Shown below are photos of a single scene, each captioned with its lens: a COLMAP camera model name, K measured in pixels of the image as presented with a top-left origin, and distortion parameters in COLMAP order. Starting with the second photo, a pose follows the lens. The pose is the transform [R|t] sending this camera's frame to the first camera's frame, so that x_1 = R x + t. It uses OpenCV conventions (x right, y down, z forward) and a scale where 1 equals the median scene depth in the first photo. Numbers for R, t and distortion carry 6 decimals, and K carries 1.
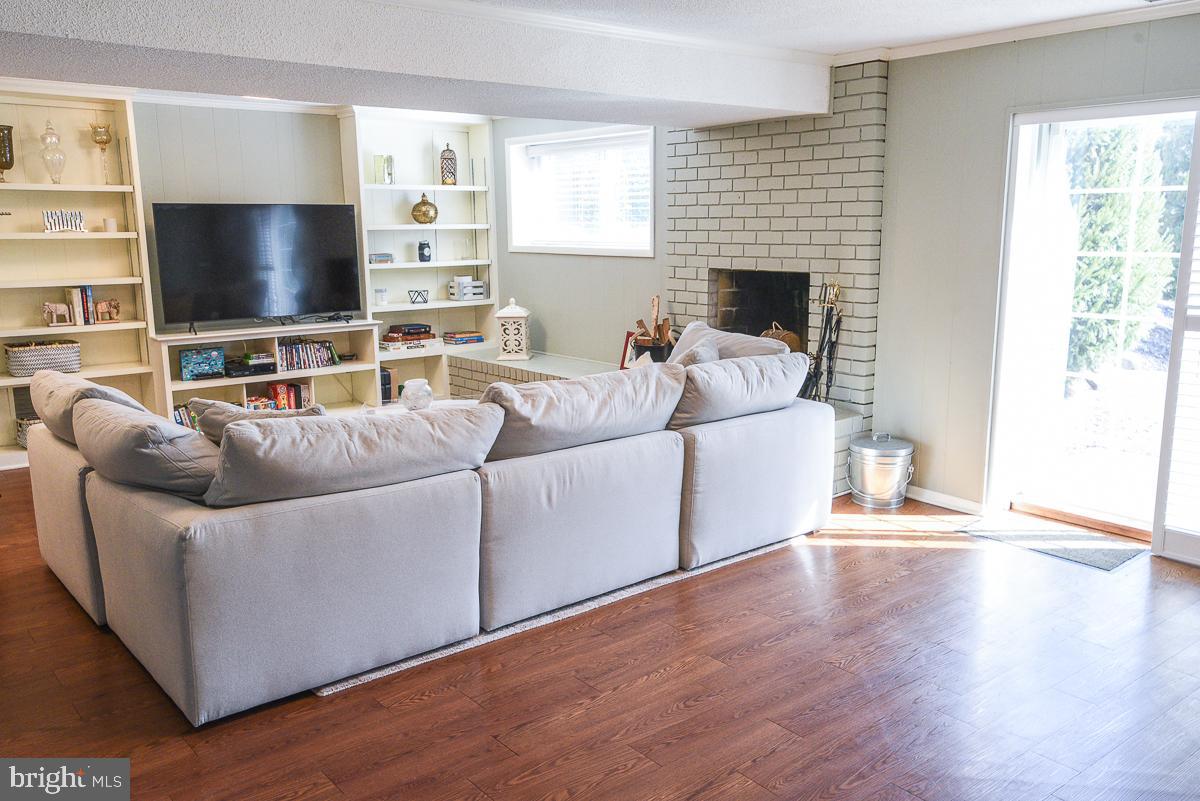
lens RADIAL K [[956.8, 0, 600.0], [0, 956.8, 400.5], [0, 0, 1]] dist [0.036132, 0.006013]
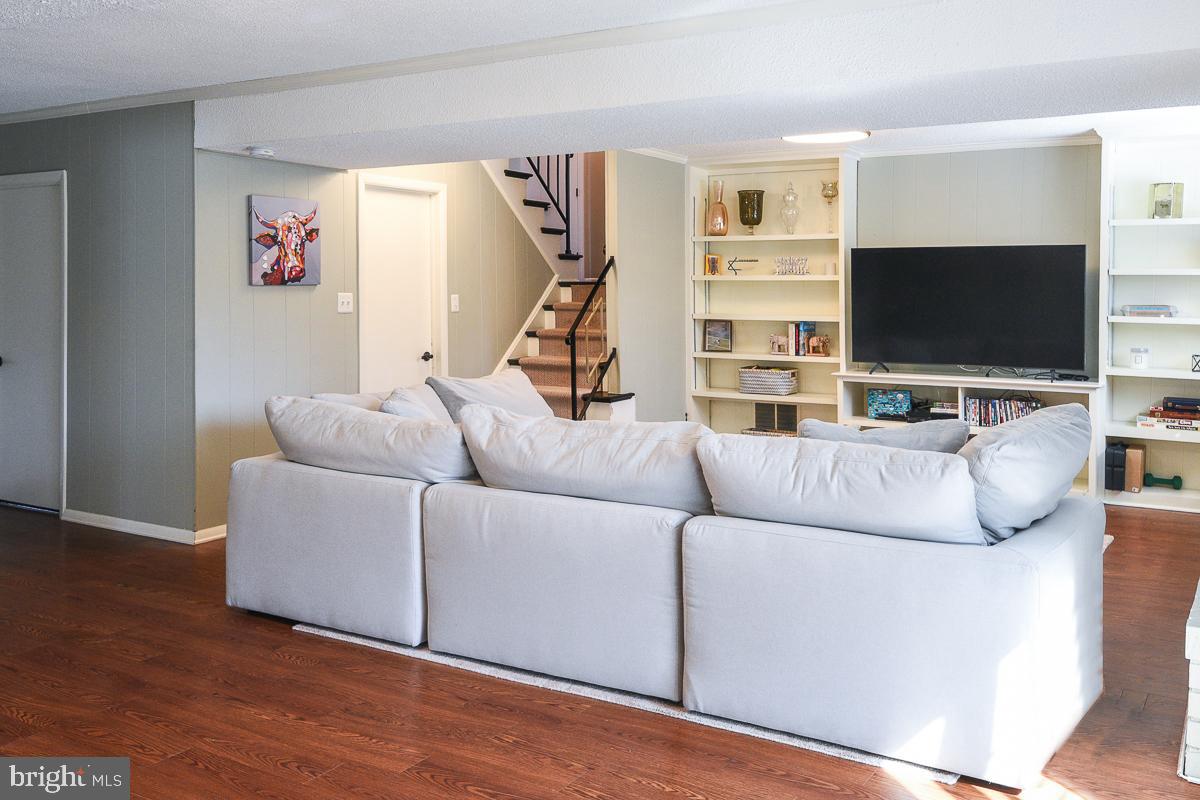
lens RADIAL K [[959.5, 0, 600.0], [0, 959.5, 333.5], [0, 0, 1]] dist [-0.001736, -0.004475]
pose [[0.396453, 0.055488, -0.916376, 0.410838], [-0.172376, 0.984918, -0.014937, -0.047856], [0.901727, 0.163883, 0.400039, 0.341637]]
